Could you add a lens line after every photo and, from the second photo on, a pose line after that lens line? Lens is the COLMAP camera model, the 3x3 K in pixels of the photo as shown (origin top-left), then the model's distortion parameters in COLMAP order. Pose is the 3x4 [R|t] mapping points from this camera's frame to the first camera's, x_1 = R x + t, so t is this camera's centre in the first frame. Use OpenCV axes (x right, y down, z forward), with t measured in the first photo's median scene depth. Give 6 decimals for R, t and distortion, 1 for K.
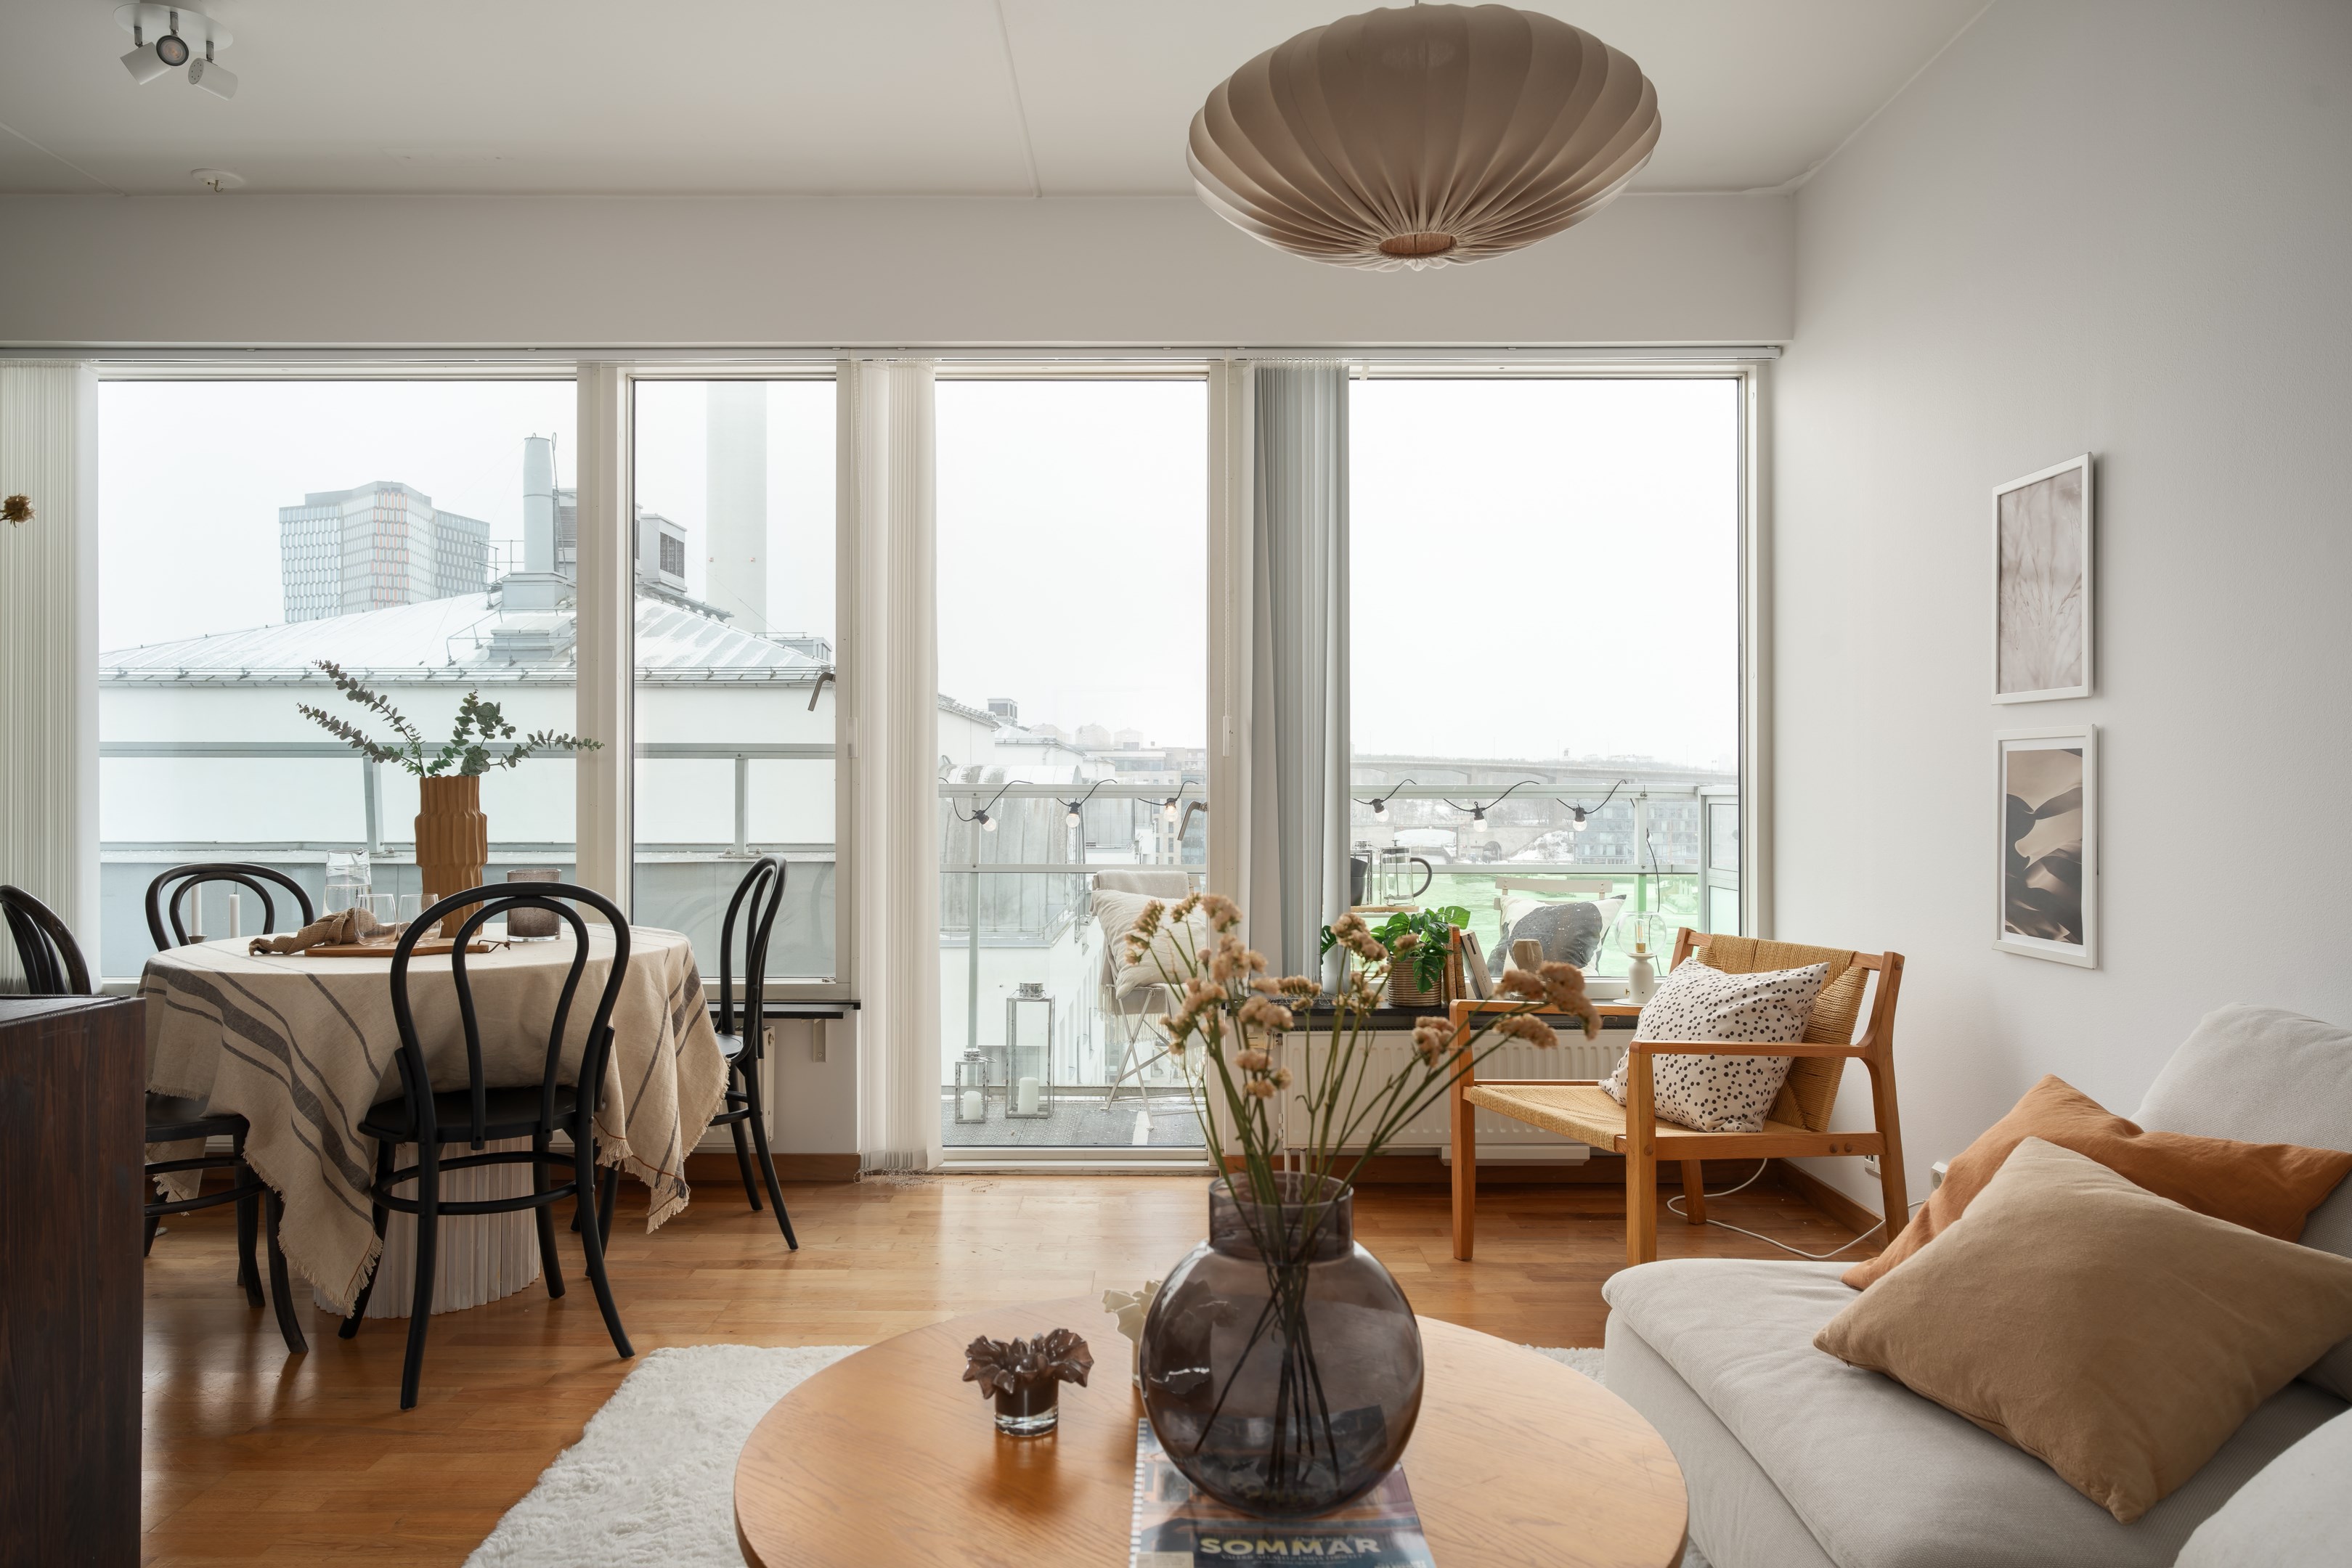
lens RADIAL K [[1550.8, 0, 1159.5], [0, 1550.8, 773.8], [0, 0, 1]] dist [-0.001550, 0.002102]
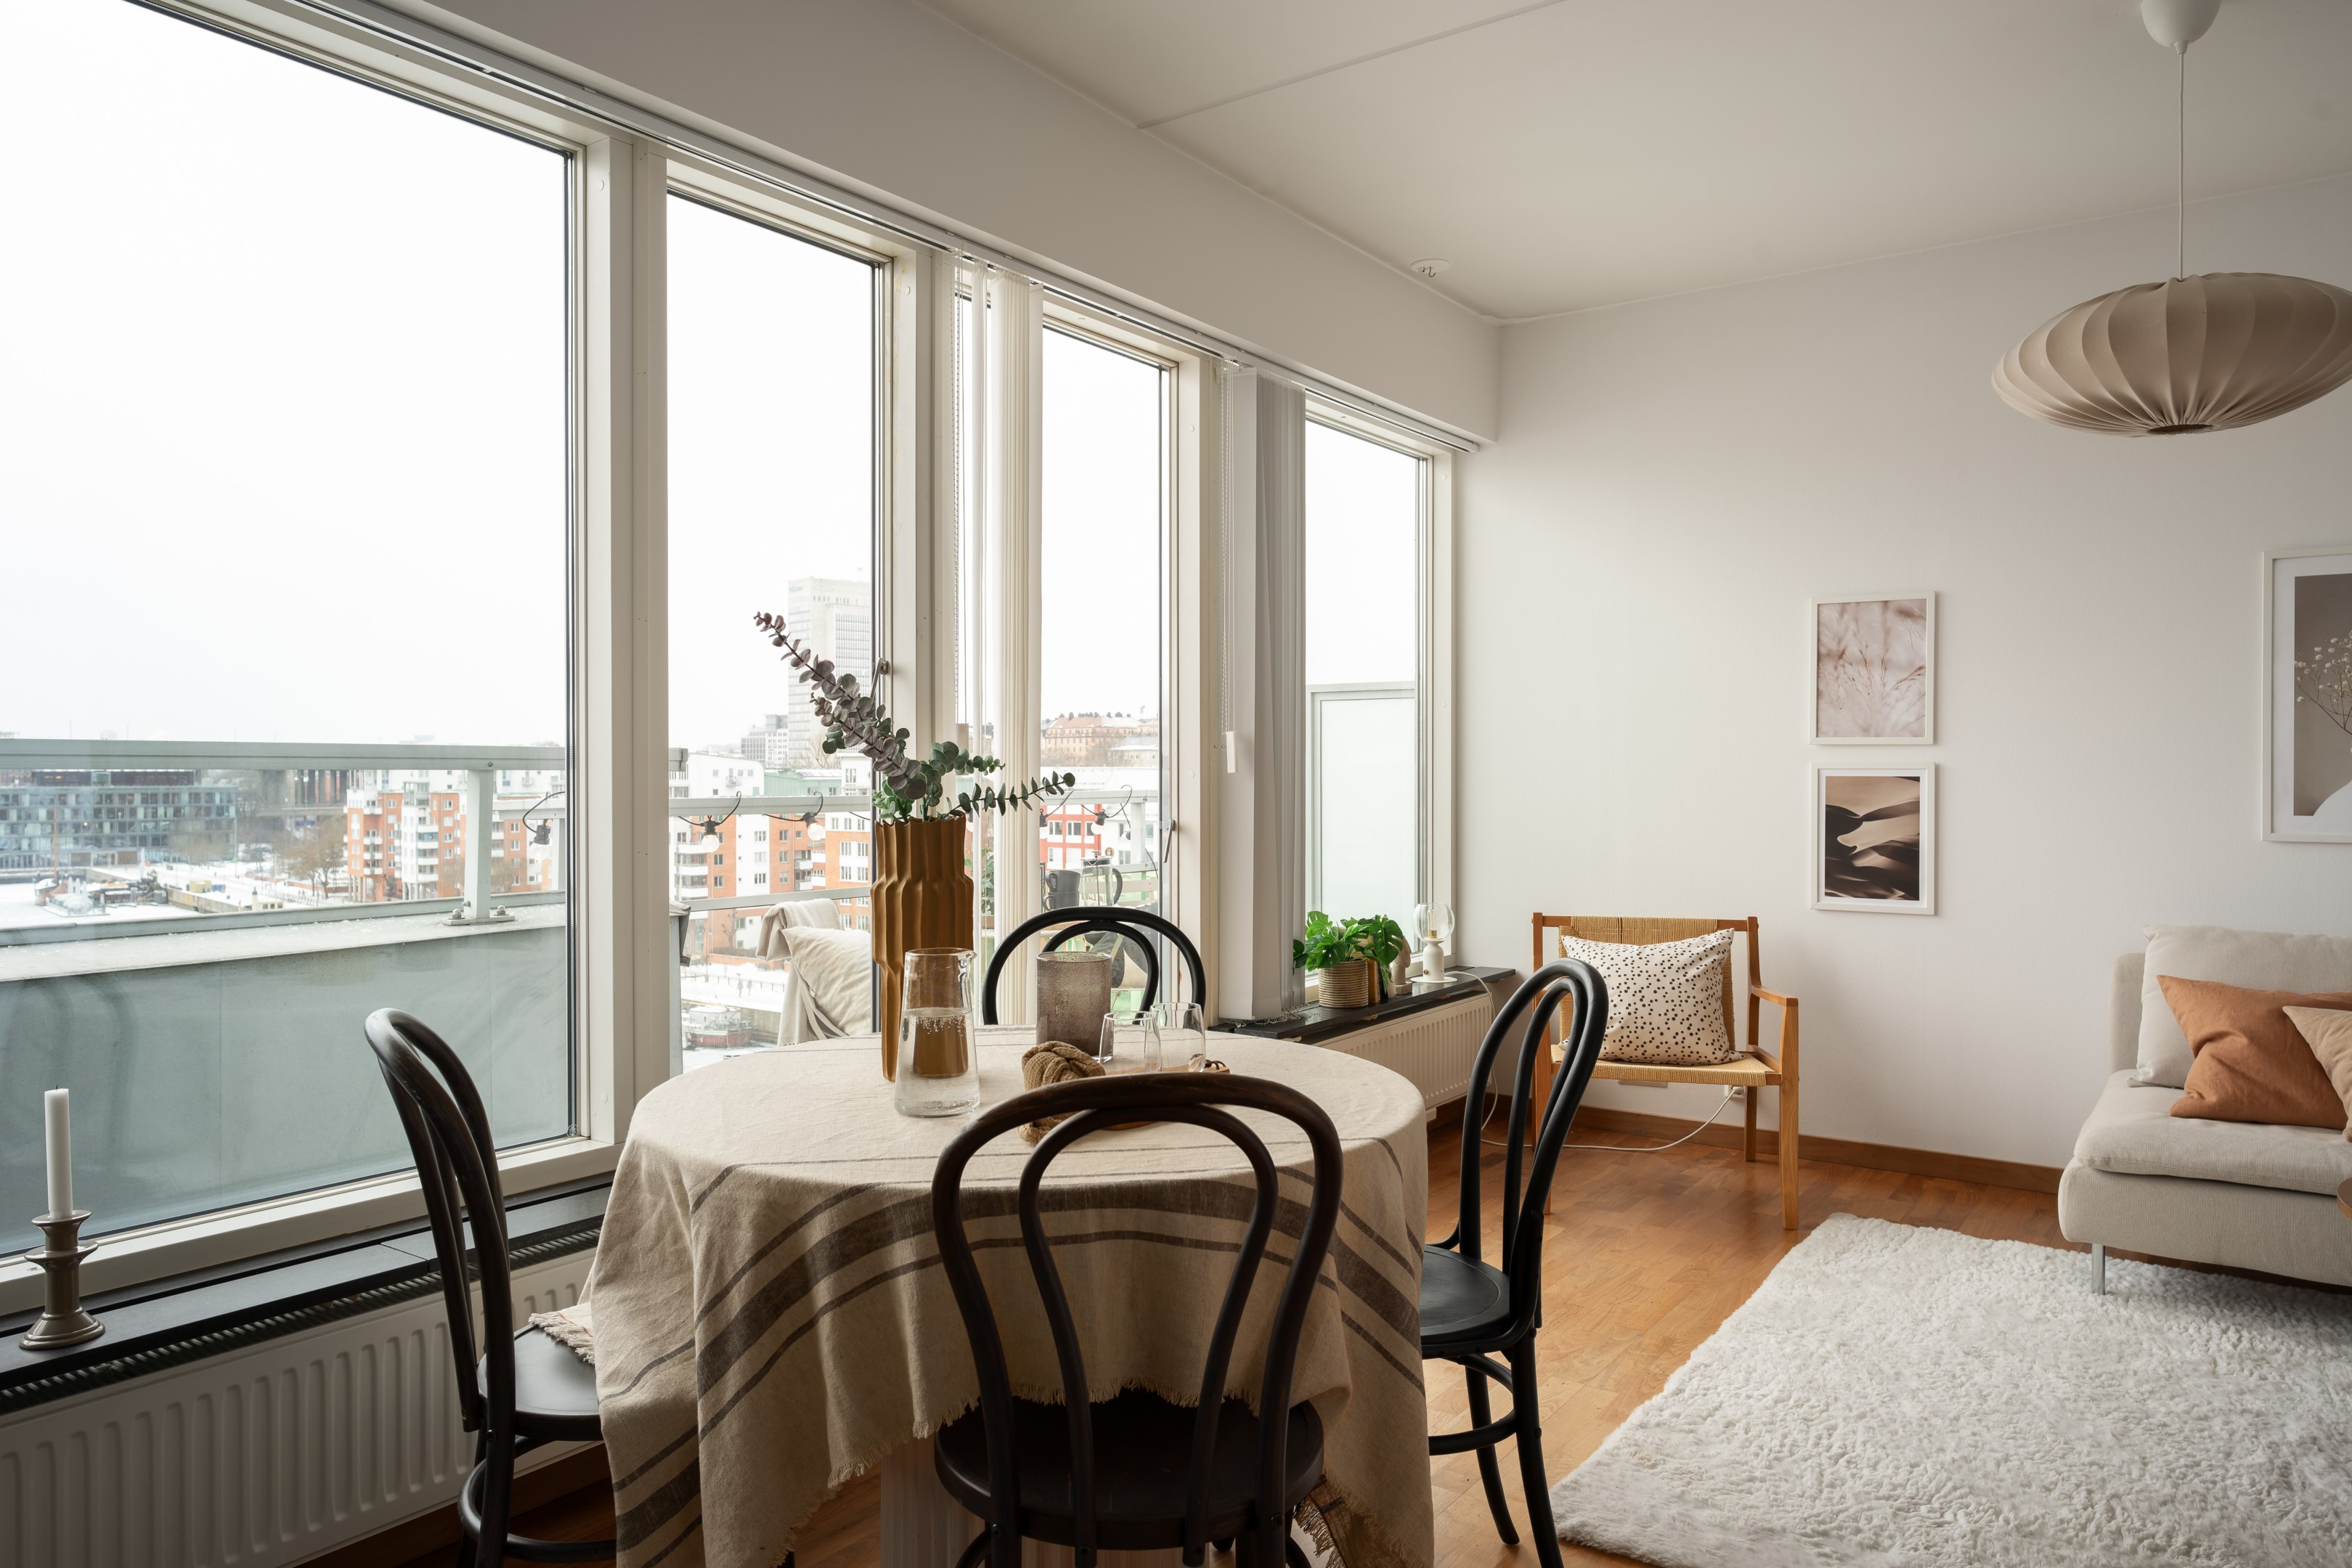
lens RADIAL K [[1544.4, 0, 1170.0], [0, 1544.4, 781.0], [0, 0, 1]] dist [-0.002767, 0.002199]
pose [[0.579376, -0.007833, 0.815023, -0.925781], [-0.005806, 0.999889, 0.013737, -0.023747], [-0.815040, -0.012691, 0.579266, 0.581953]]
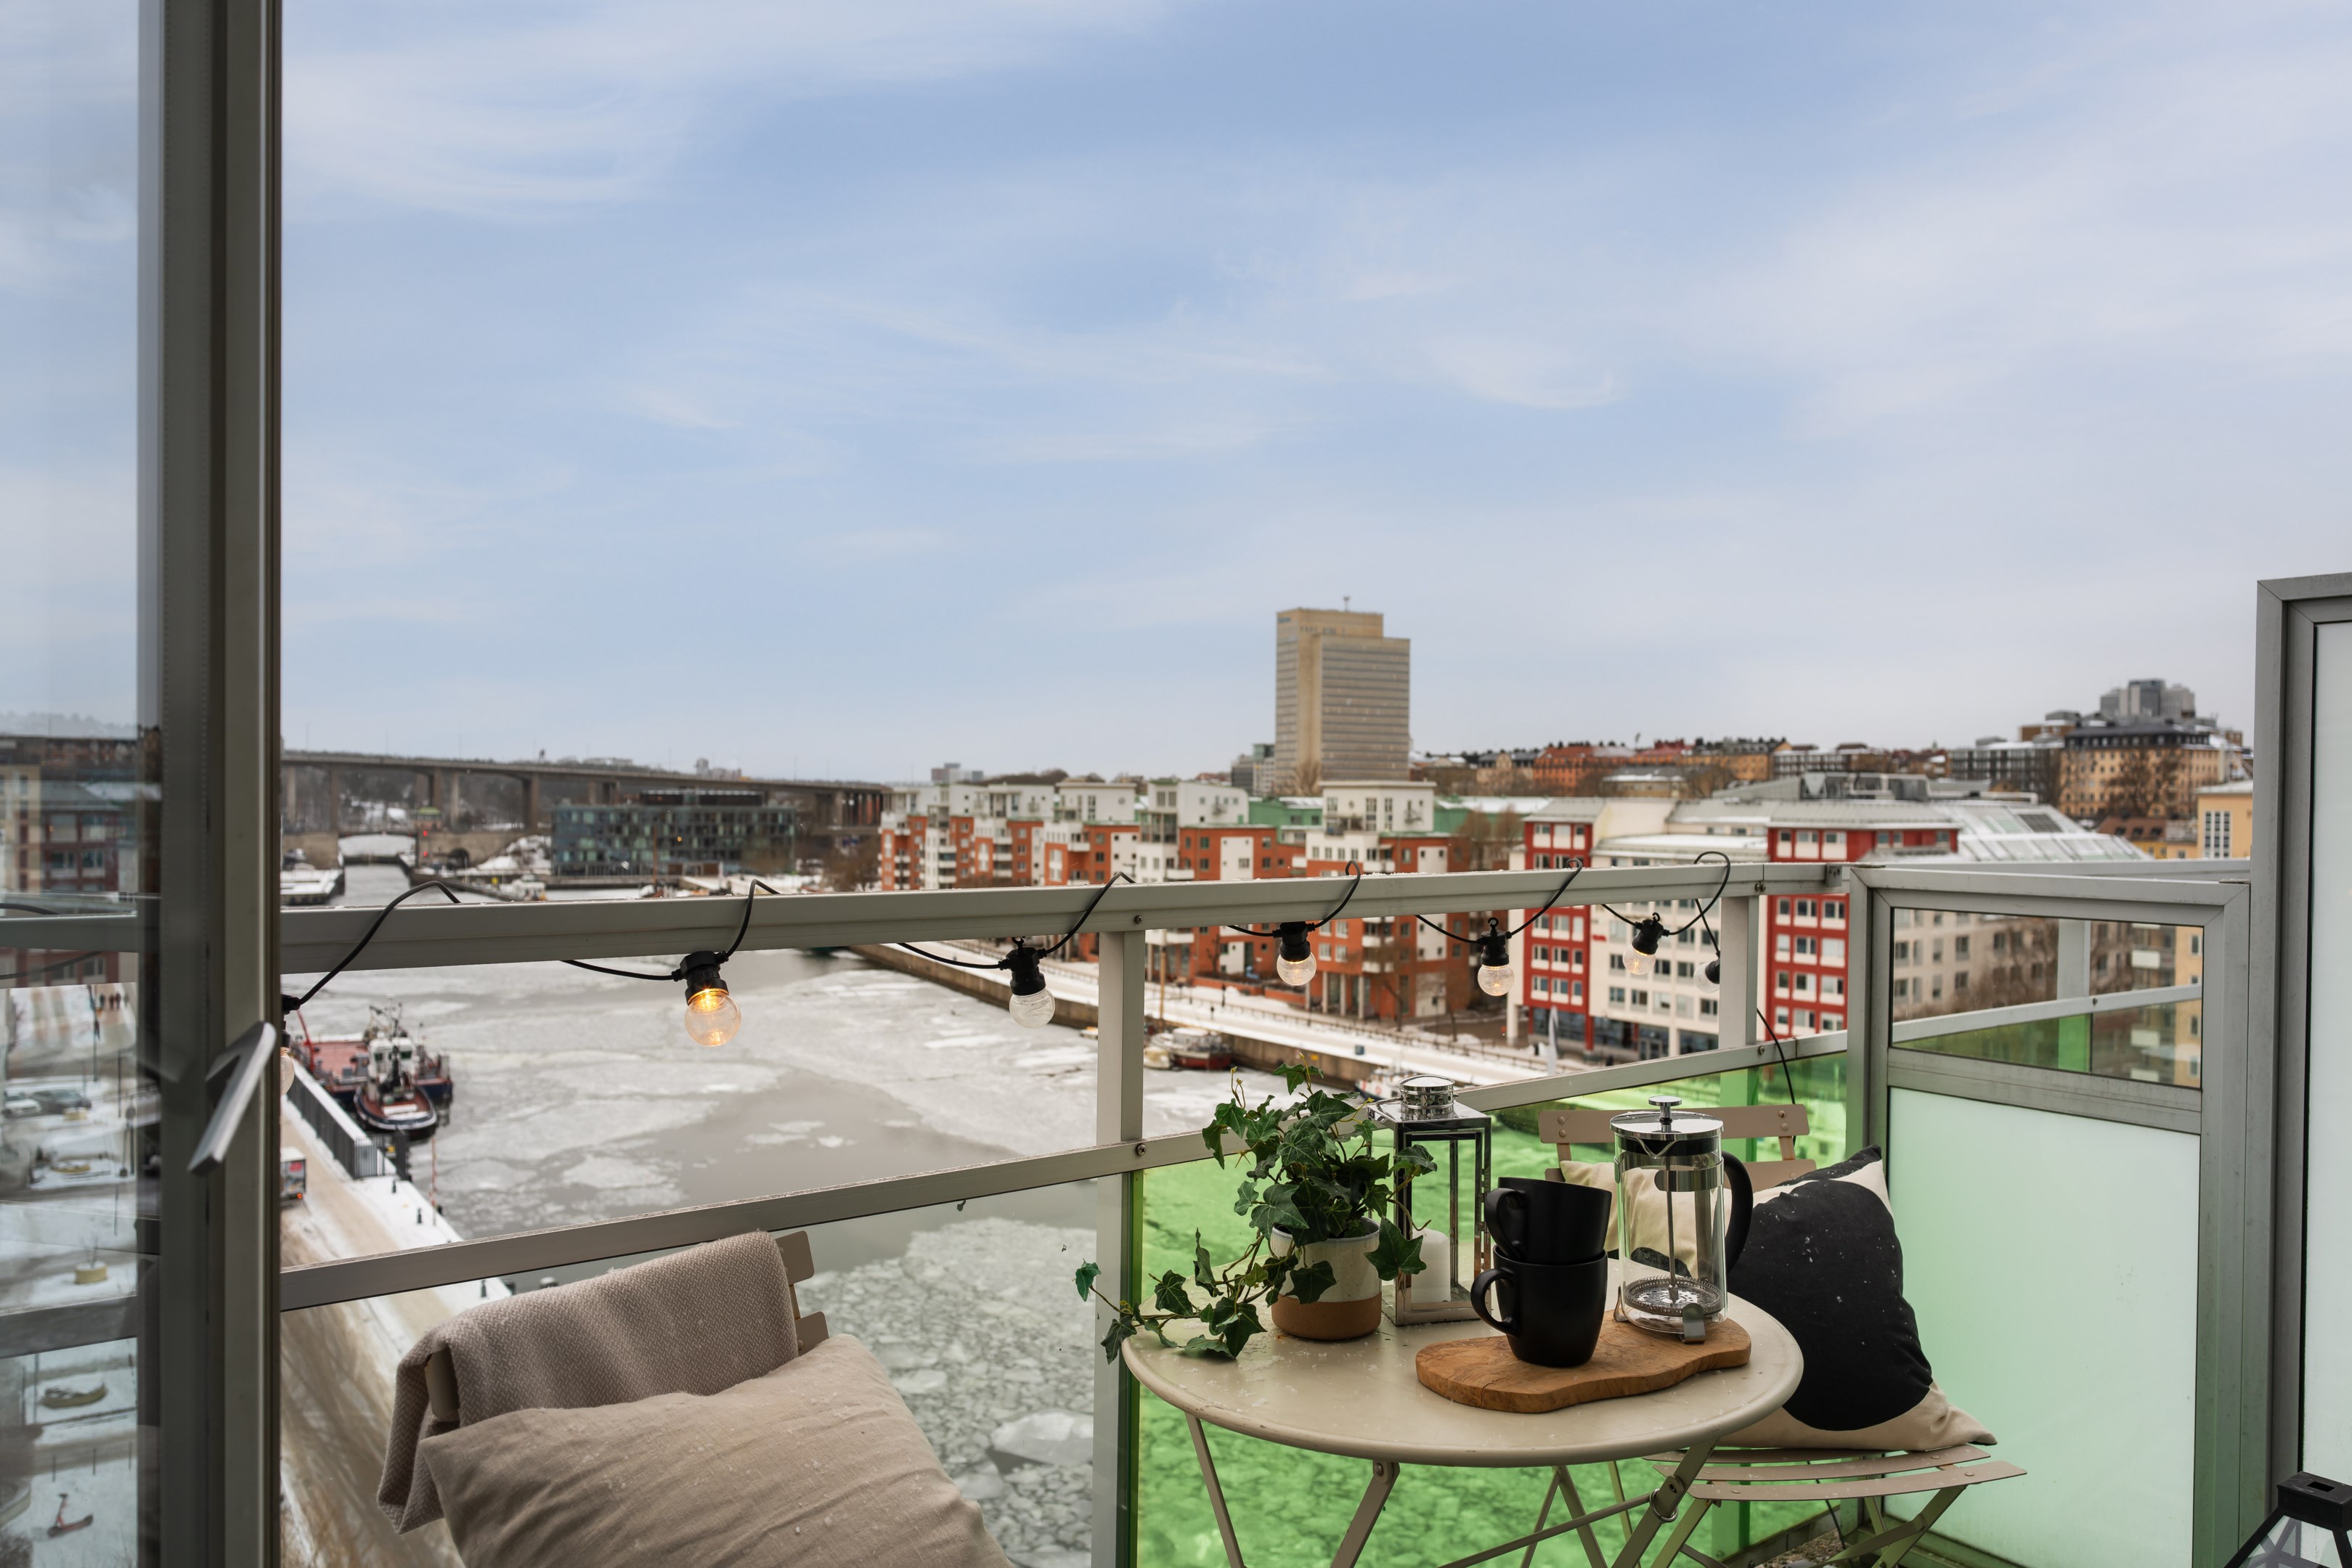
lens RADIAL K [[1551.1, 0, 1184.6], [0, 1551.1, 825.3], [0, 0, 1]] dist [-0.003989, 0.002709]
pose [[0.795236, -0.004805, 0.606281, -0.140295], [-0.013874, 0.999563, 0.026119, -0.021473], [-0.606141, -0.029183, 0.794822, 1.220918]]
